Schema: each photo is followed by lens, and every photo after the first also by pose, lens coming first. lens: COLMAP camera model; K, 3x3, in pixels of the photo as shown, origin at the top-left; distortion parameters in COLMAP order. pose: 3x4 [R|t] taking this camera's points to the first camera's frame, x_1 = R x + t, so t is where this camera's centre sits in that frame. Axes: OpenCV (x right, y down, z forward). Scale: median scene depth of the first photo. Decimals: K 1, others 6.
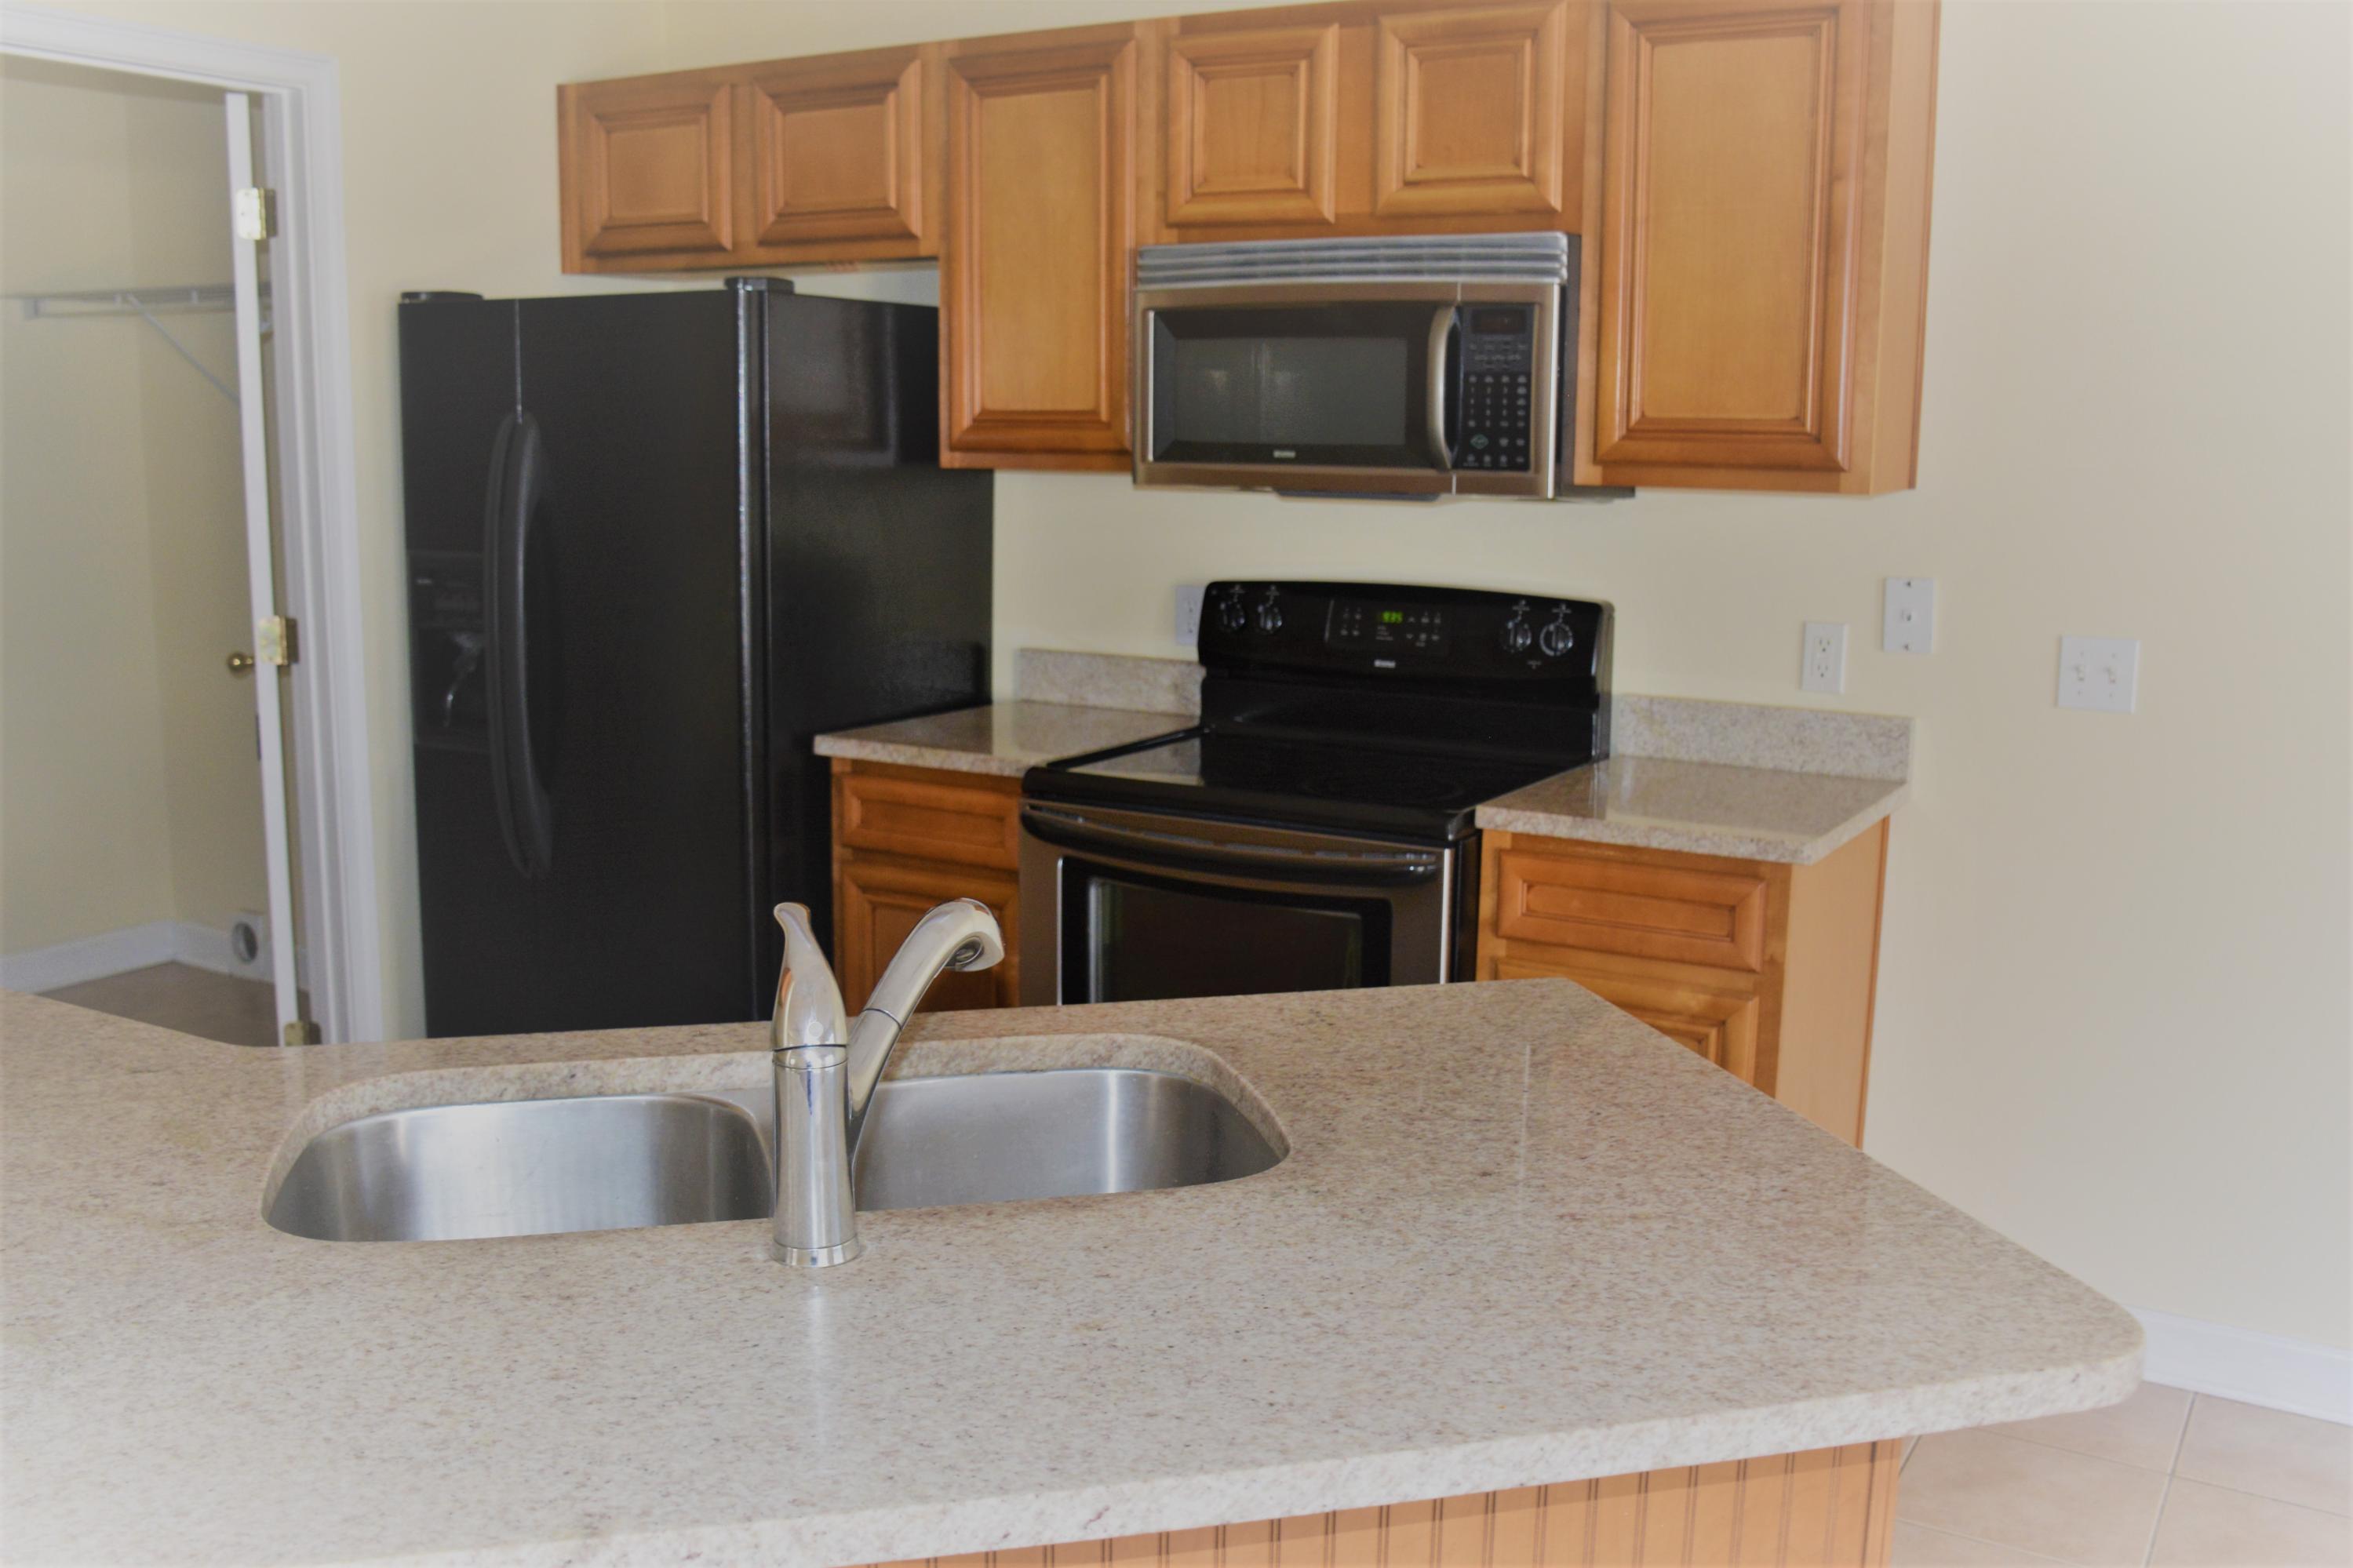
lens RADIAL K [[2119.7, 0, 1176.5], [0, 2119.7, 784.0], [0, 0, 1]] dist [-0.124279, 0.001305]
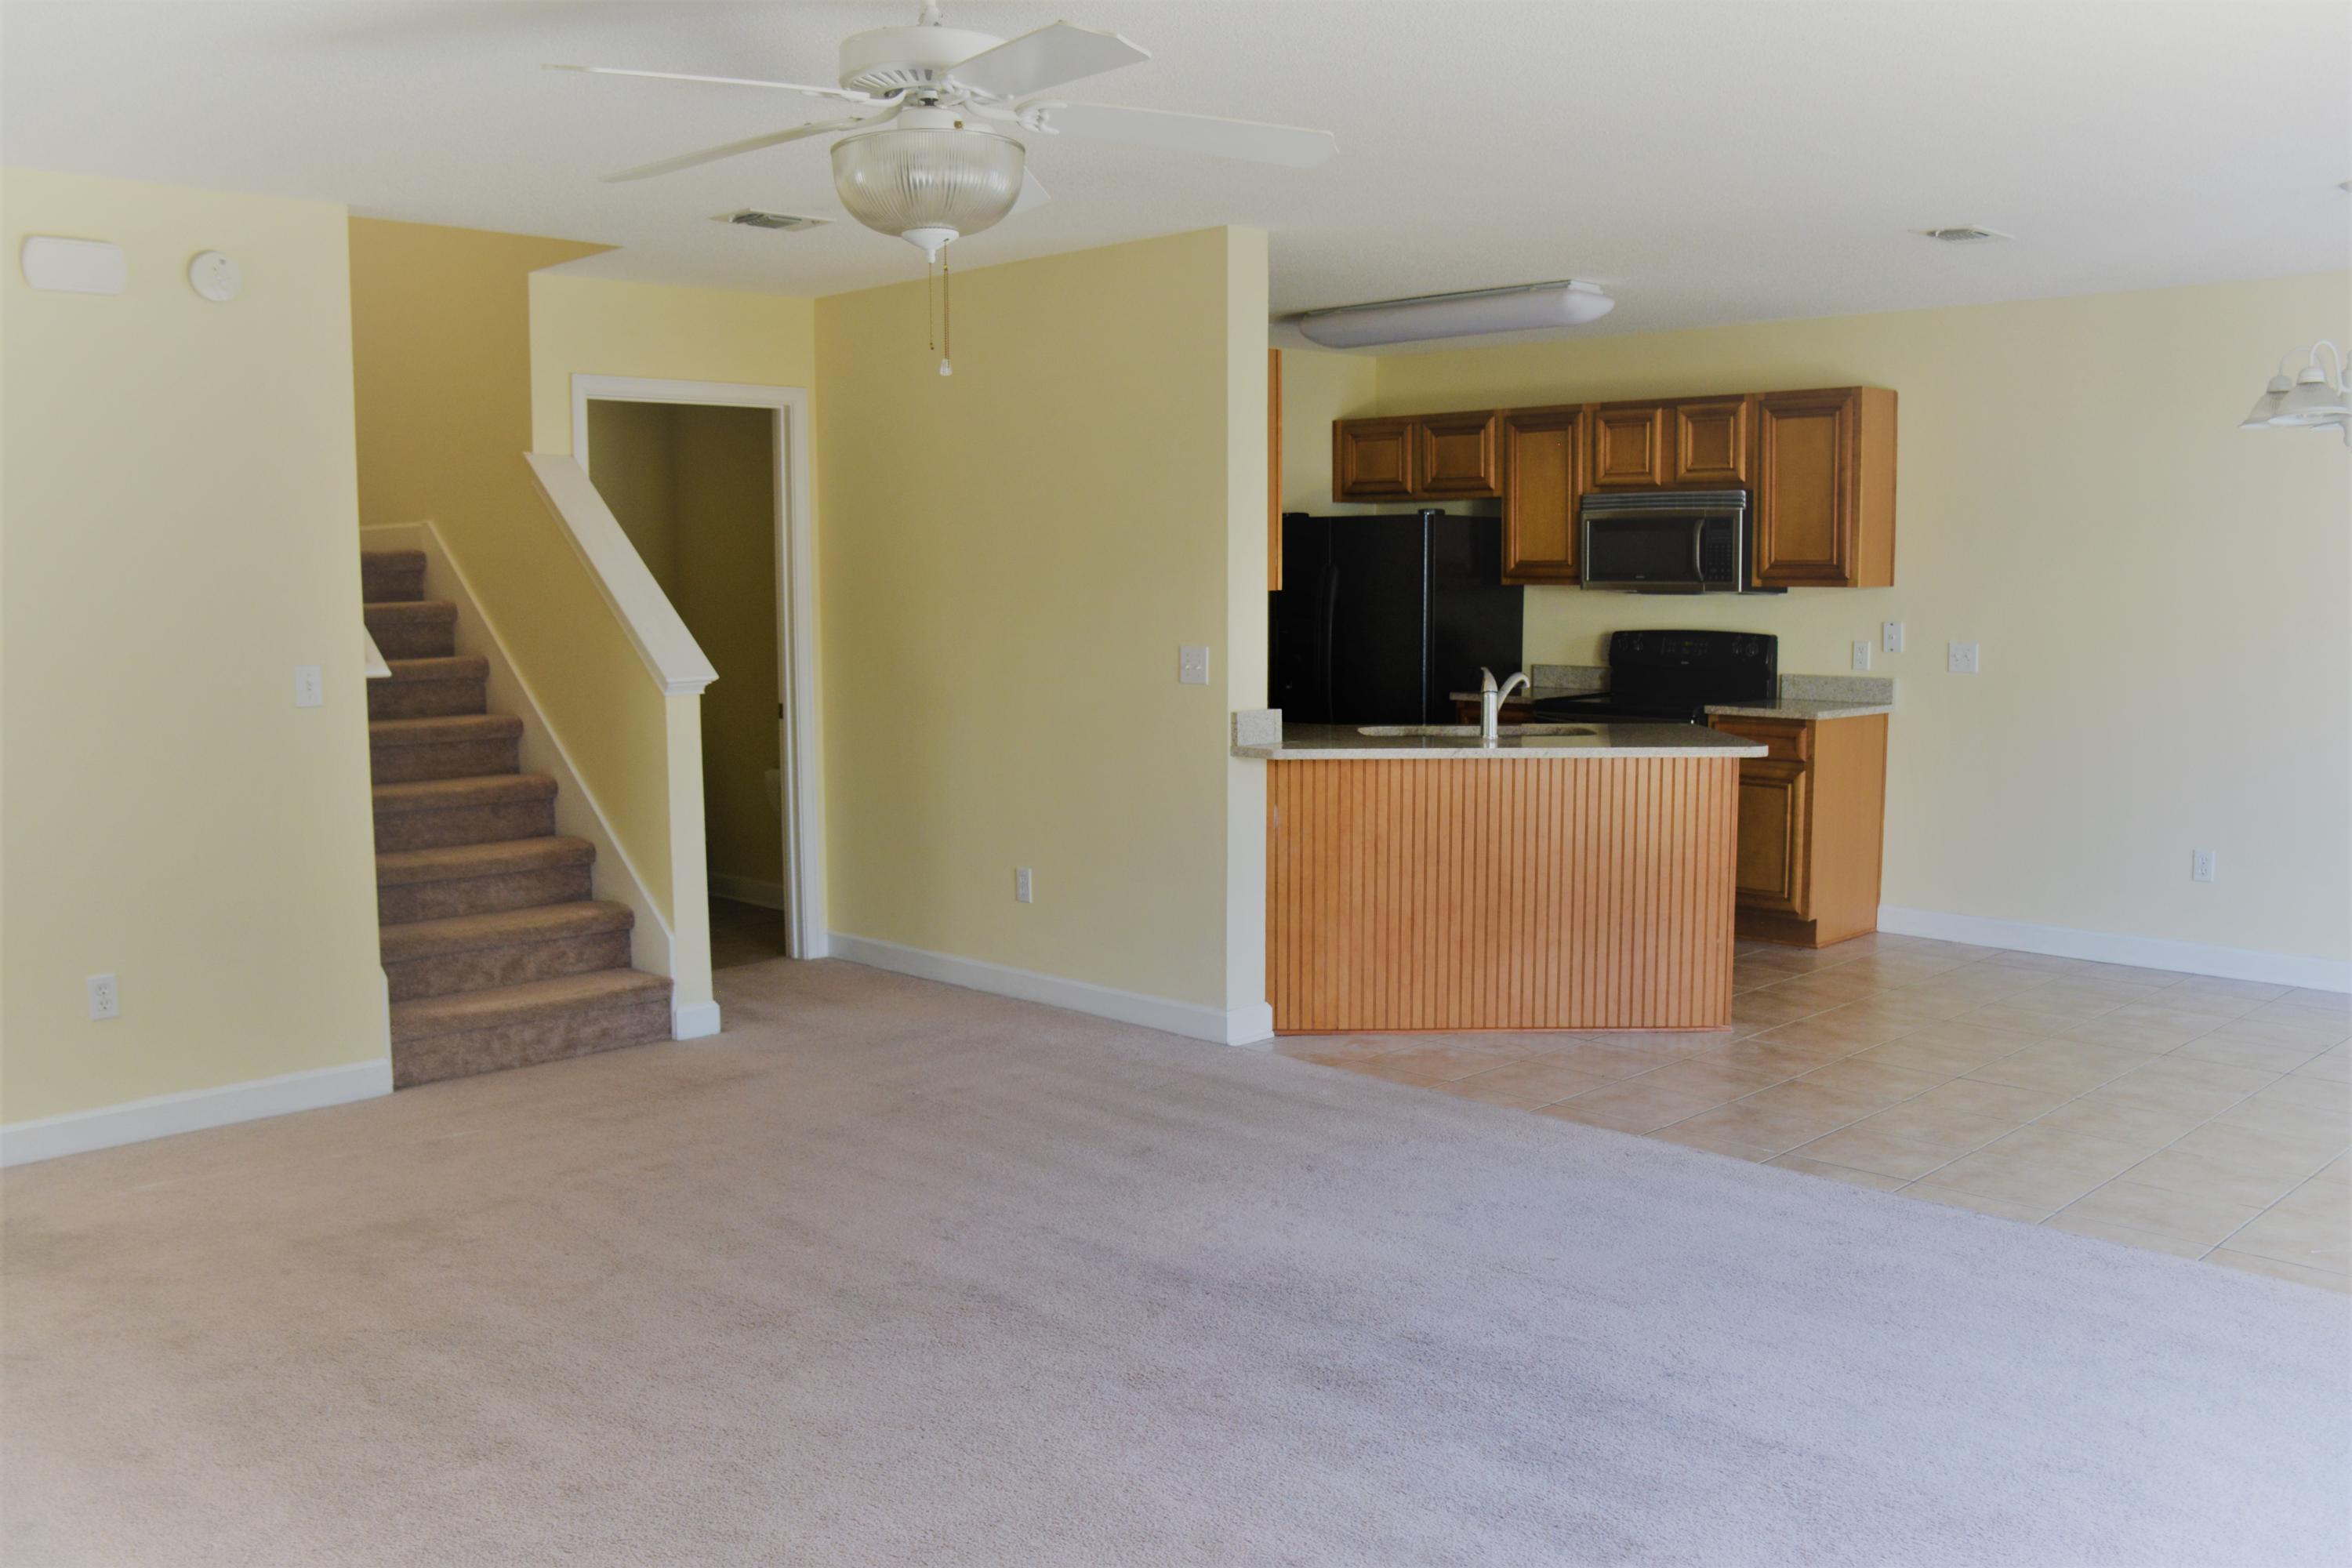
lens RADIAL K [[2030.8, 0, 1176.0], [0, 2030.8, 784.0], [0, 0, 1]] dist [-0.107816, 0.015068]
pose [[0.969814, 0.011318, -0.243583, 0.104805], [-0.027458, 0.997638, -0.062968, 0.263839], [0.242295, 0.067755, 0.967834, -1.485099]]
